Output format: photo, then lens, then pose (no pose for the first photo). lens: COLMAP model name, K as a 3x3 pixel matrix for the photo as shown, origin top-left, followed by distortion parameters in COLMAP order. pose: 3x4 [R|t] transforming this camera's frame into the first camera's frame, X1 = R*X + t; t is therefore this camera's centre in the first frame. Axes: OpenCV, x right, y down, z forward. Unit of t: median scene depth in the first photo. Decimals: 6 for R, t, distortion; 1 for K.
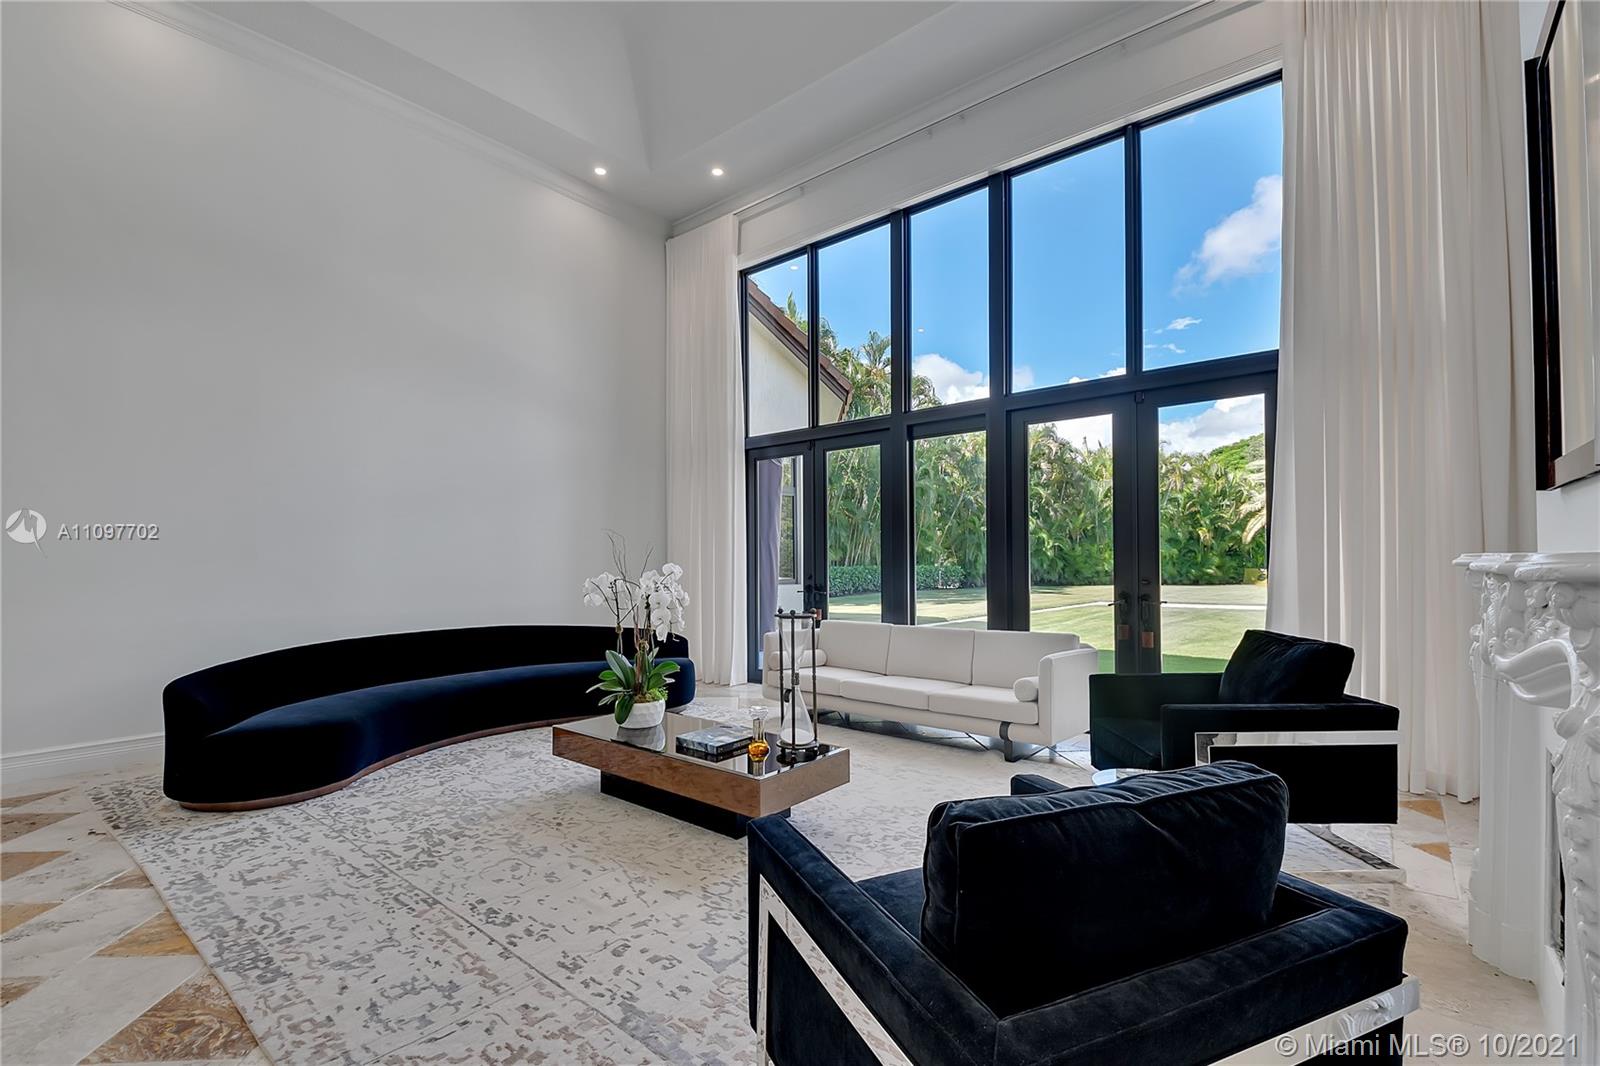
lens RADIAL K [[694.6, 0, 794.3], [0, 694.6, 543.4], [0, 0, 1]] dist [-0.001305, -0.000347]
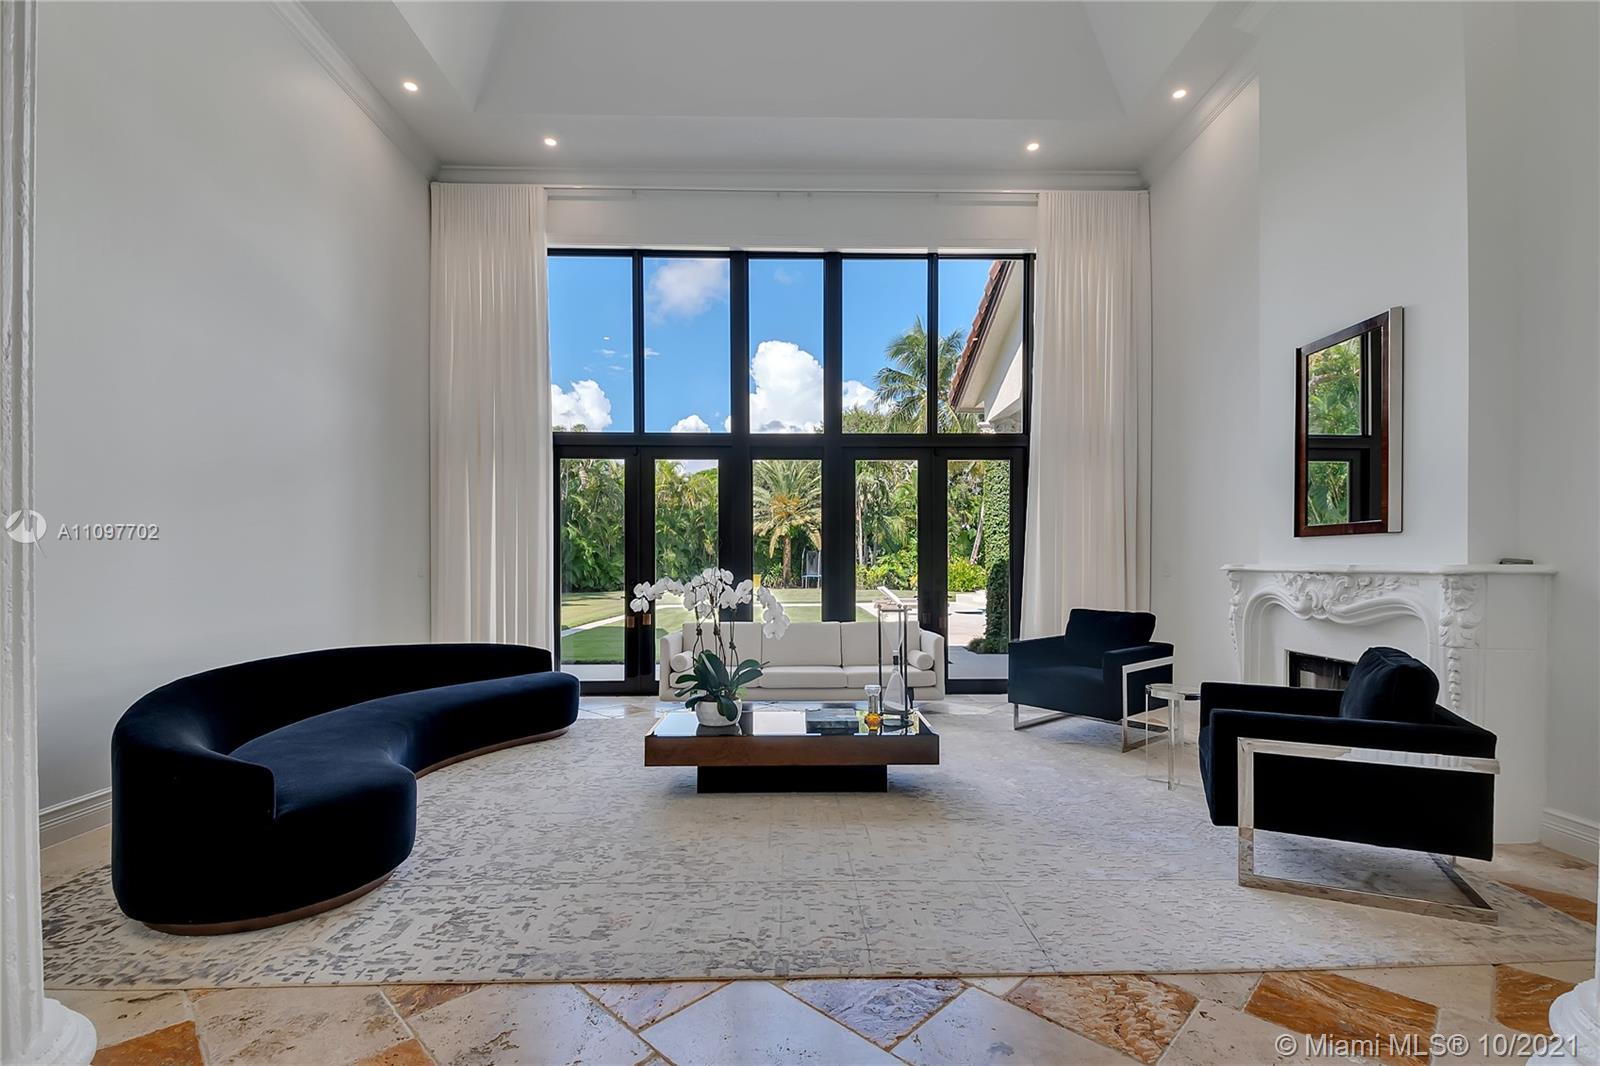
lens RADIAL K [[703.0, 0, 797.8], [0, 703.0, 570.1], [0, 0, 1]] dist [-0.009663, -0.000419]
pose [[0.767499, 0.008741, 0.640991, -0.531374], [-0.026656, 0.999477, 0.018287, 0.007943], [-0.640496, -0.031121, 0.767331, 0.072128]]
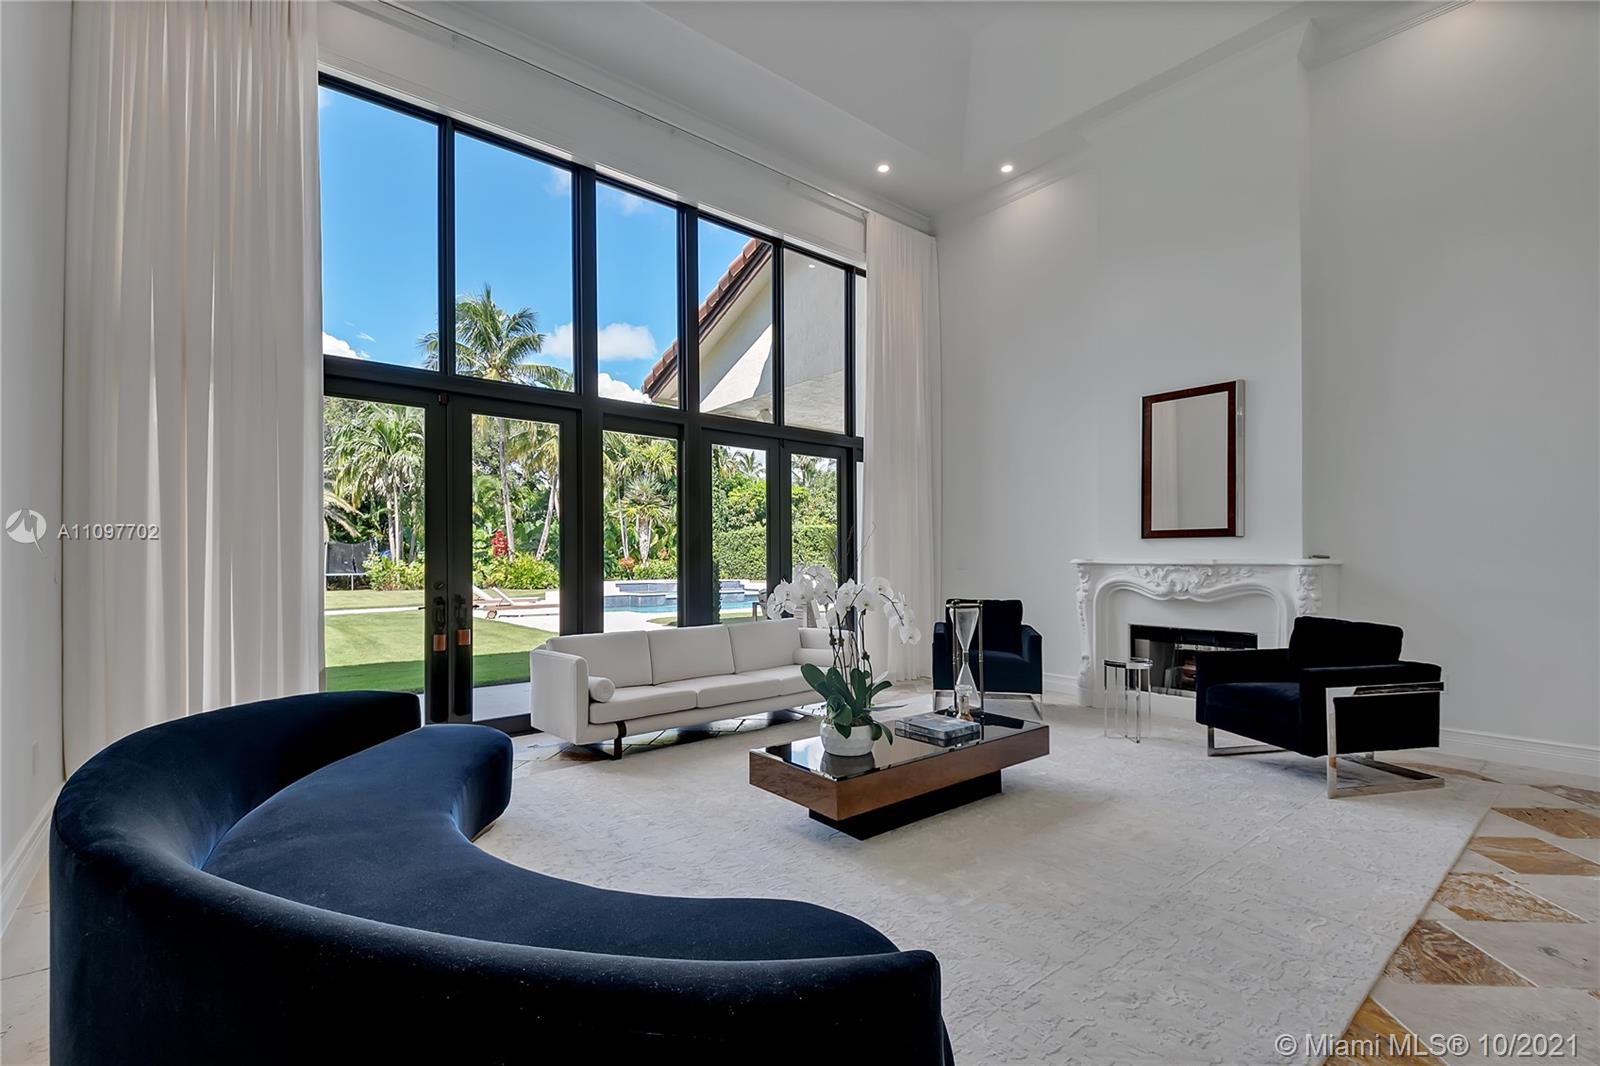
lens RADIAL K [[714.6, 0, 792.9], [0, 714.6, 549.6], [0, 0, 1]] dist [-0.005386, -0.000681]
pose [[0.196494, 0.028145, 0.980101, -0.733922], [-0.026723, 0.999370, -0.023341, 0.024697], [-0.980141, -0.021605, 0.197123, 0.597711]]
